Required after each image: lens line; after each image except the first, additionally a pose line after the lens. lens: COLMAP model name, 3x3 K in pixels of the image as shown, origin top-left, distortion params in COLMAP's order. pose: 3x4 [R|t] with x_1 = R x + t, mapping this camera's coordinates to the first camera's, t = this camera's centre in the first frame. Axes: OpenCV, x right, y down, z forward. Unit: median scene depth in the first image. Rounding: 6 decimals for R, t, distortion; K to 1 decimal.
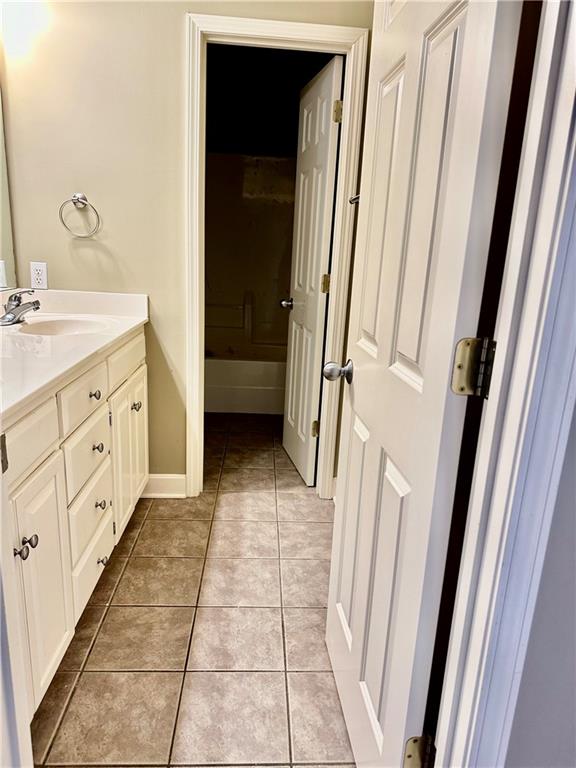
lens RADIAL K [[537.1, 0, 290.9], [0, 537.1, 387.5], [0, 0, 1]] dist [0.023748, -0.031517]
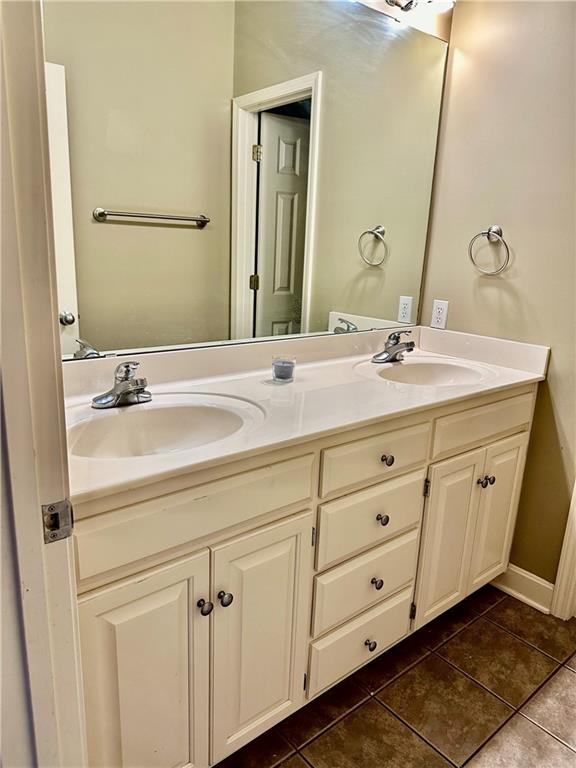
lens RADIAL K [[537.1, 0, 289.3], [0, 537.1, 384.8], [0, 0, 1]] dist [0.023748, -0.031517]
pose [[0.599011, 0.174684, -0.781455, 0.140088], [-0.213626, 0.975406, 0.054288, -0.083551], [0.771719, 0.134420, 0.621595, 0.229596]]
